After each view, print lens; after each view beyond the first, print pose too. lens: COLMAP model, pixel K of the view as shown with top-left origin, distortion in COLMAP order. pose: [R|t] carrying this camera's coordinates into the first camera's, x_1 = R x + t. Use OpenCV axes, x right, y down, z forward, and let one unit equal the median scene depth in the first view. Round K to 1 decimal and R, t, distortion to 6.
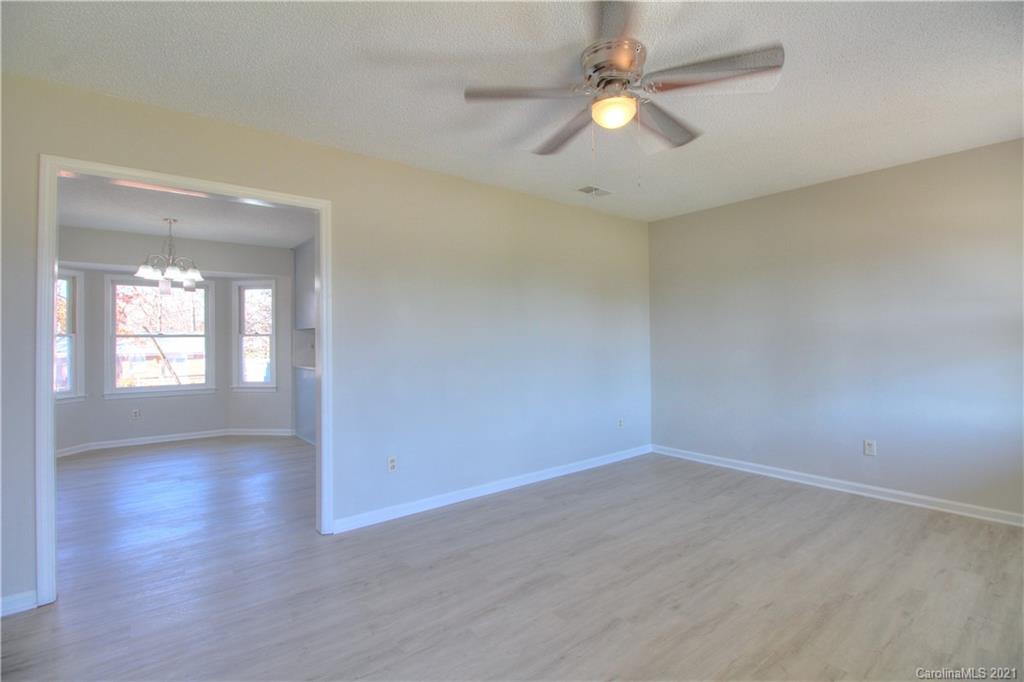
lens RADIAL K [[484.2, 0, 510.1], [0, 484.2, 332.2], [0, 0, 1]] dist [-0.003889, -0.000422]
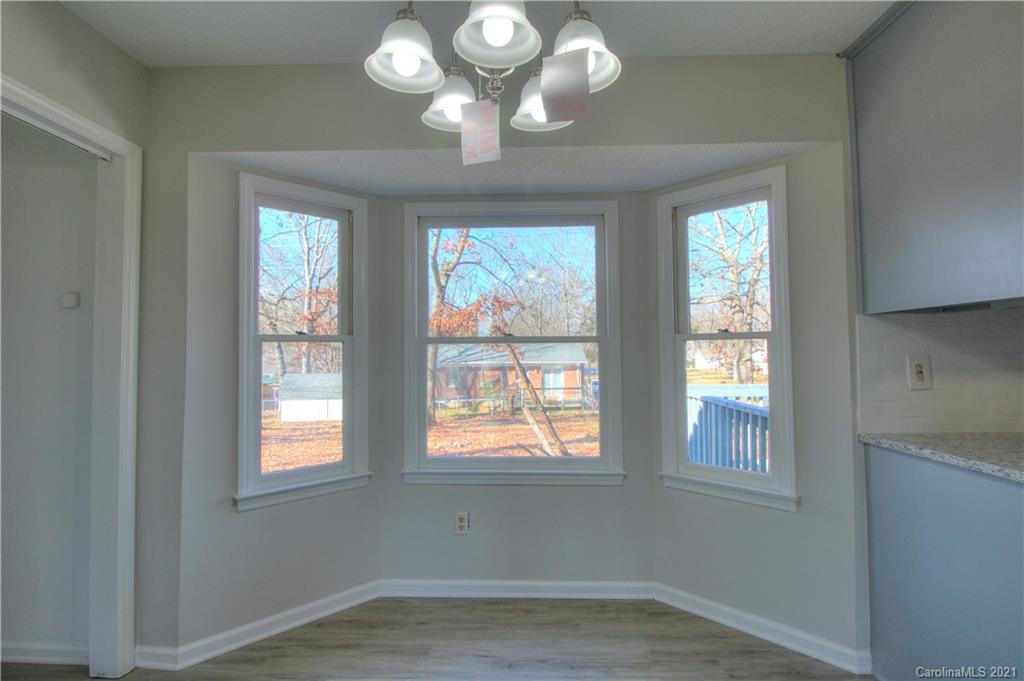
lens RADIAL K [[520.9, 0, 511.0], [0, 520.9, 330.6], [0, 0, 1]] dist [0.001168, 0.000207]
pose [[0.772510, -0.022978, -0.634587, -0.396532], [0.009279, 0.999647, -0.024900, 0.009937], [0.634935, 0.013347, 0.772450, 0.595929]]
